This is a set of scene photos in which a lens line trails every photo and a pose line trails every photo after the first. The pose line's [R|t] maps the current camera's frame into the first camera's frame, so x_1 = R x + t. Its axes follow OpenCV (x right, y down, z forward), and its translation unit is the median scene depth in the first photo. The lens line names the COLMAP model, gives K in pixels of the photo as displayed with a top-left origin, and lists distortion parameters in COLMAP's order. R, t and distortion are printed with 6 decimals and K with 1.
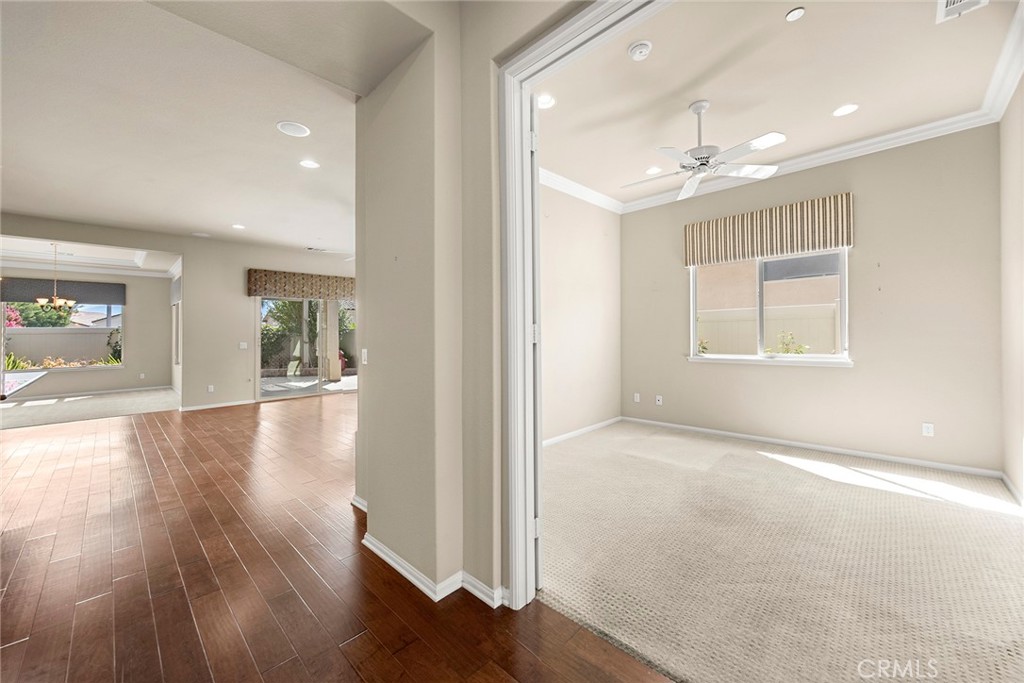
lens RADIAL K [[391.1, 0, 505.2], [0, 391.1, 336.1], [0, 0, 1]] dist [-0.011219, 0.000433]
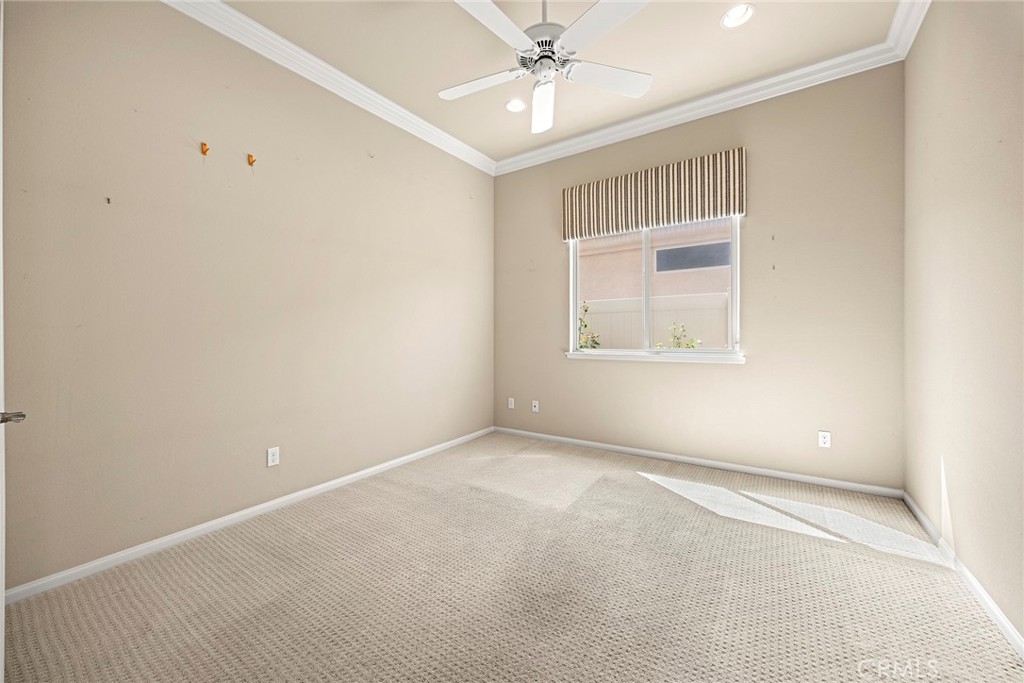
lens RADIAL K [[391.1, 0, 512.5], [0, 391.1, 336.2], [0, 0, 1]] dist [-0.011219, 0.000433]
pose [[0.981087, 0.006076, 0.193470, 0.260715], [-0.006627, 0.999976, 0.002205, 0.024084], [-0.193452, -0.003445, 0.981104, 0.291685]]
